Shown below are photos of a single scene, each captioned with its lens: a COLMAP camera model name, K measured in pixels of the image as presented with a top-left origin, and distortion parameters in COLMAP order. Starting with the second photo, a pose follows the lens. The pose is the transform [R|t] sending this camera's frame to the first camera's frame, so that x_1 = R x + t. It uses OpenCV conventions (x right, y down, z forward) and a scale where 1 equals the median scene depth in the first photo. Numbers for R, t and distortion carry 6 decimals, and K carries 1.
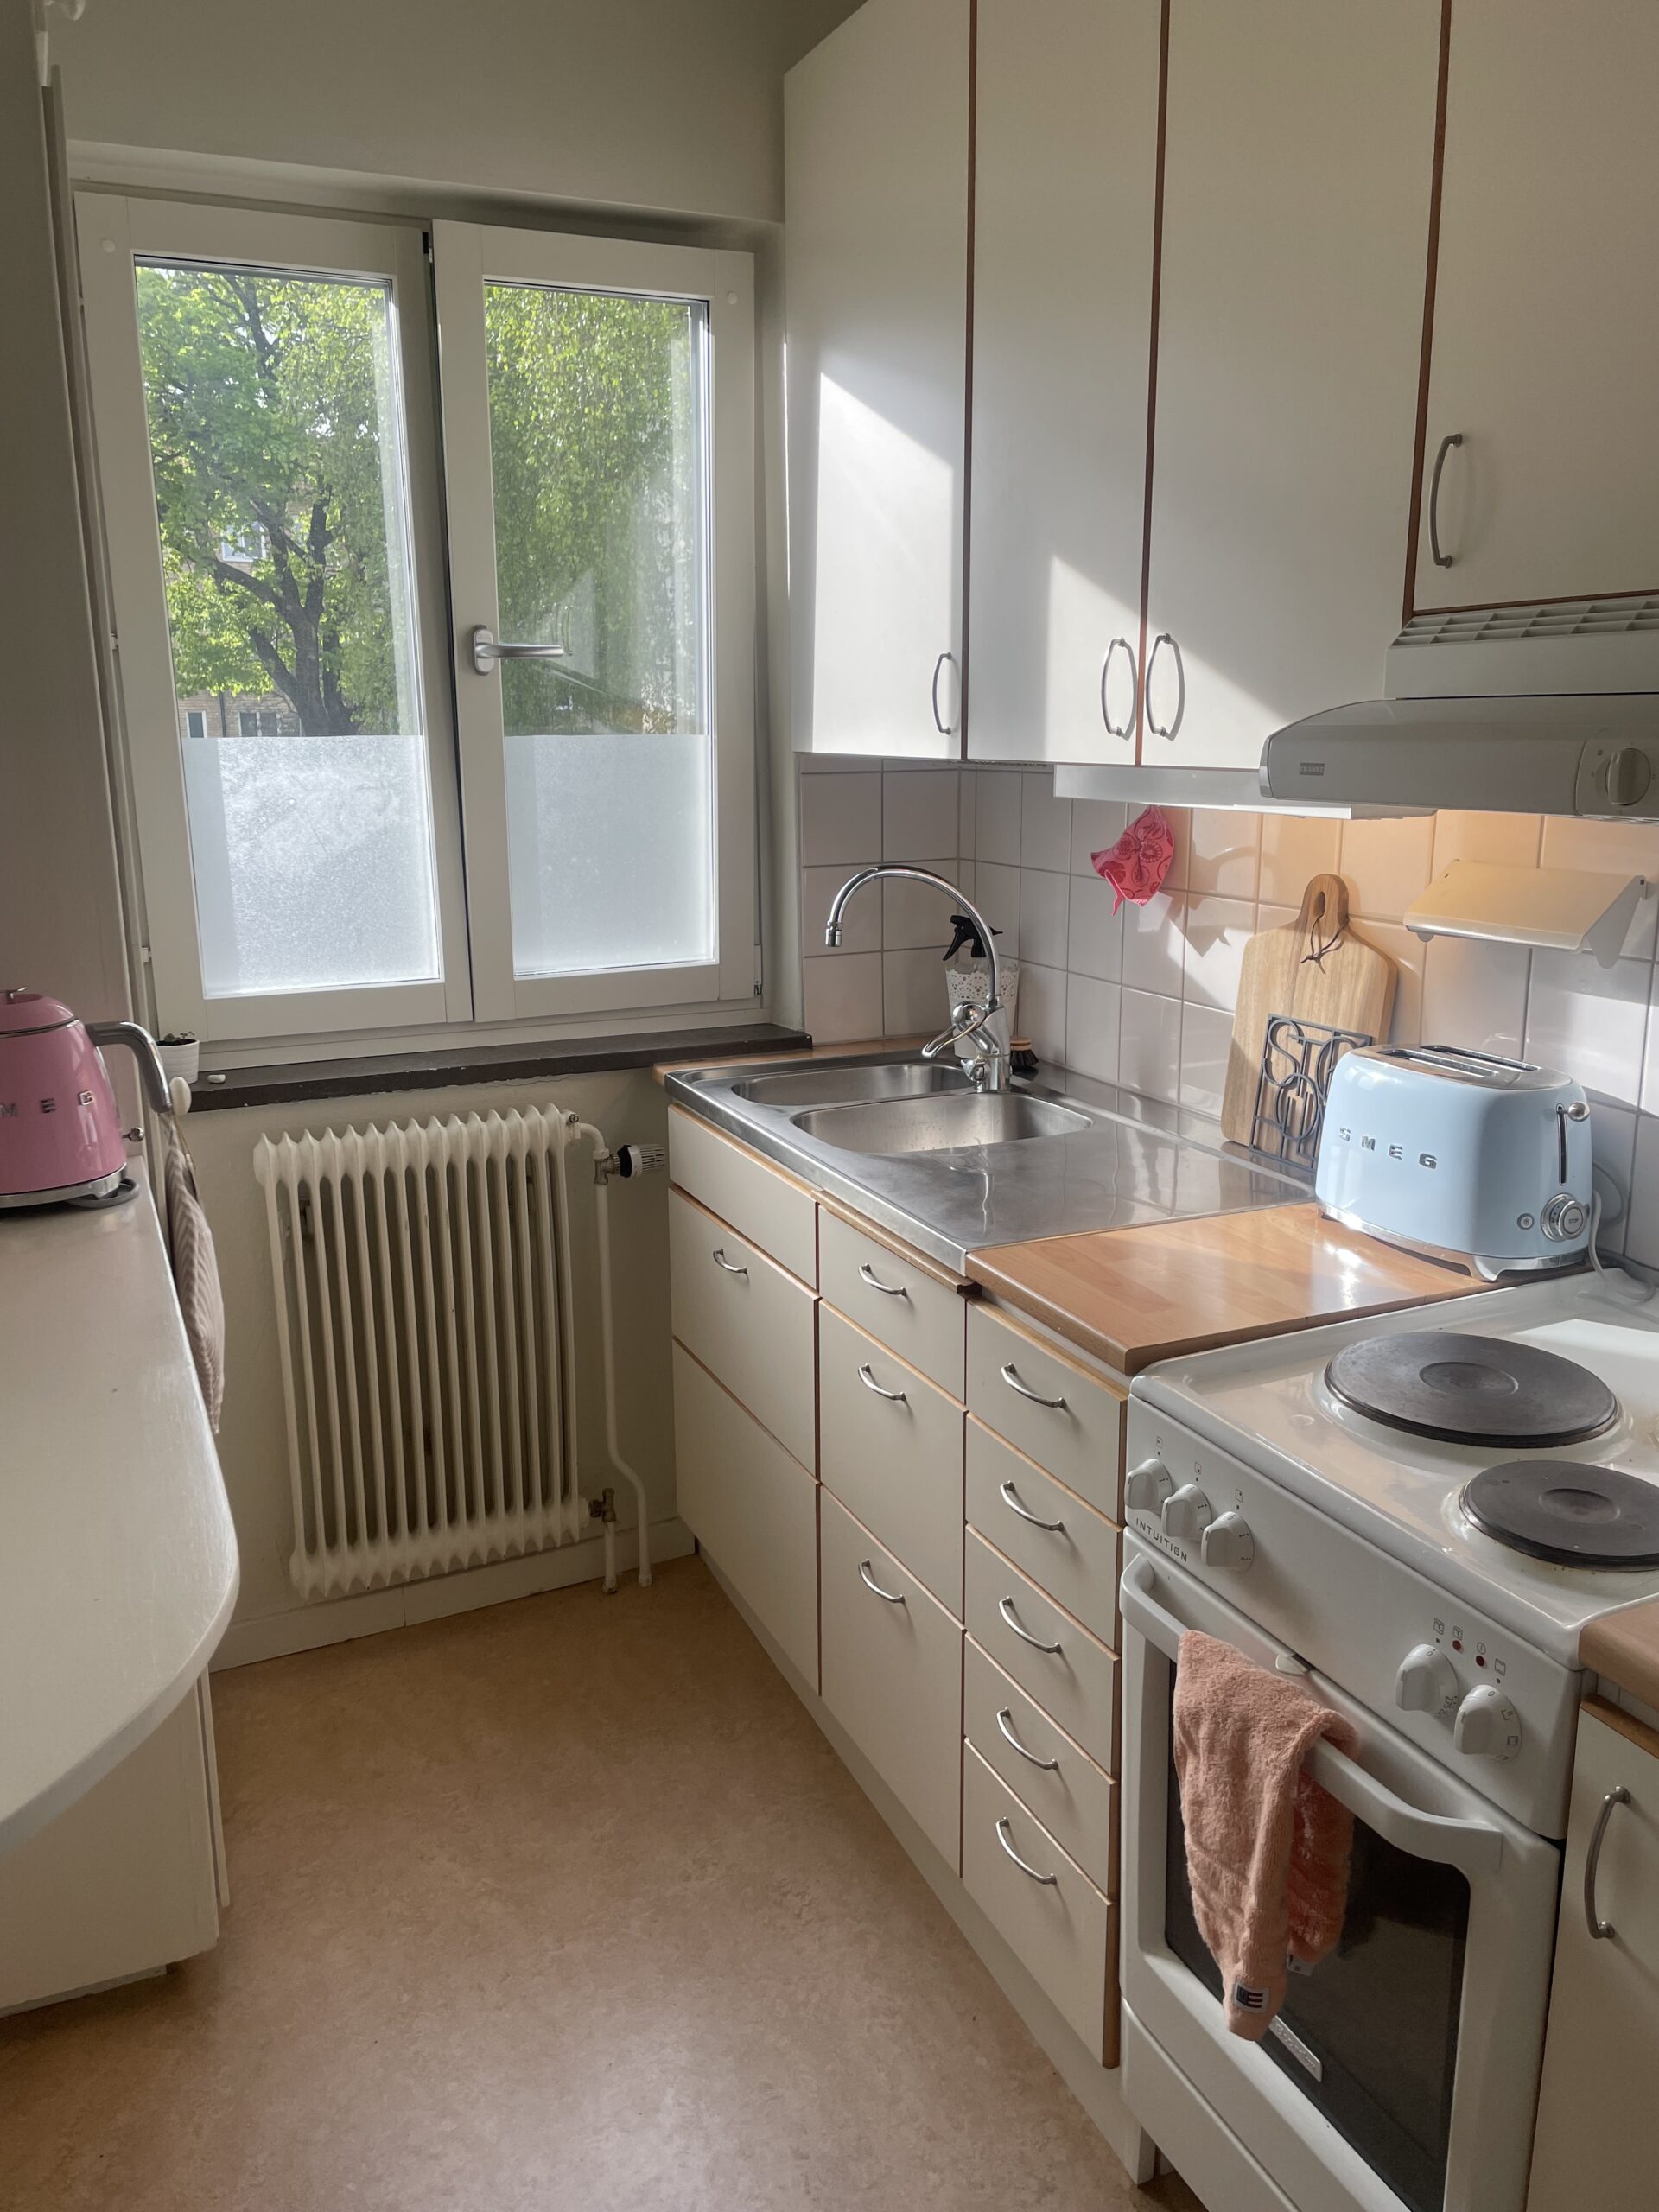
lens RADIAL K [[1709.1, 0, 871.2], [0, 1709.1, 1104.0], [0, 0, 1]] dist [0.083659, -0.003737]
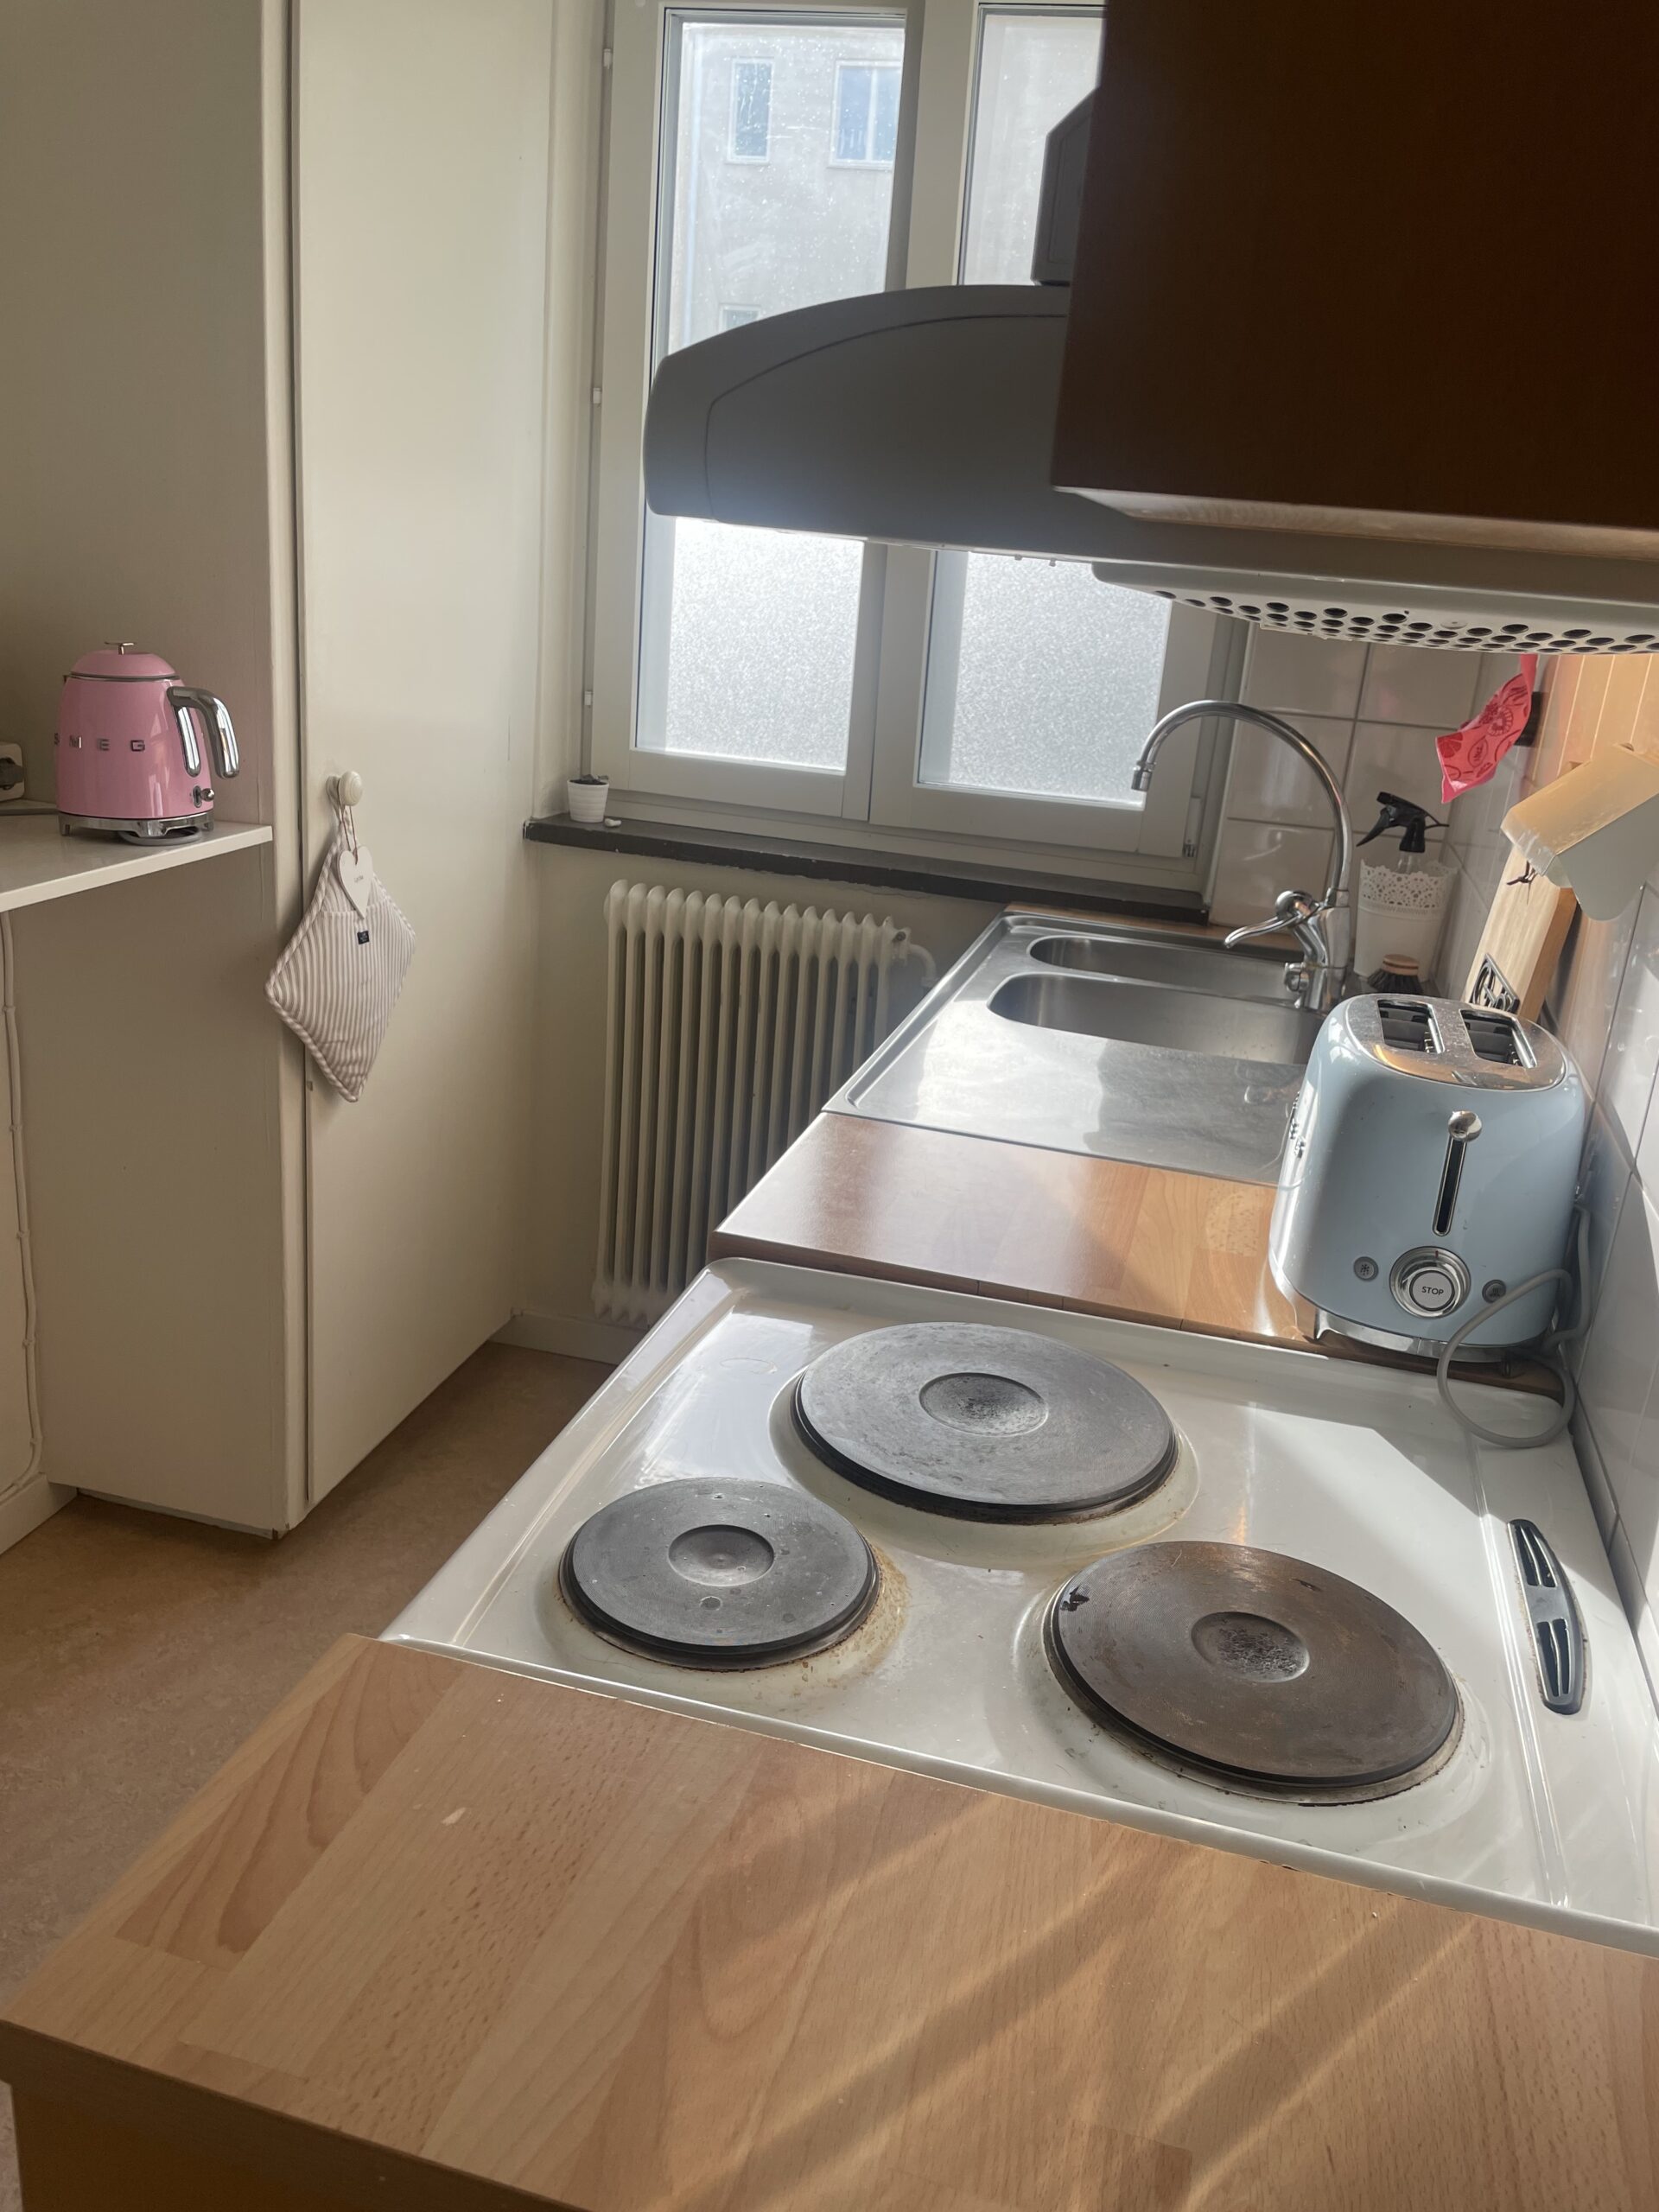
lens RADIAL K [[1709.1, 0, 871.2], [0, 1709.1, 1104.0], [0, 0, 1]] dist [0.083659, -0.003737]
pose [[0.759746, 0.264018, -0.594206, 0.405253], [-0.231110, 0.963828, 0.132754, -0.023938], [0.607762, 0.036468, 0.793282, 0.242067]]
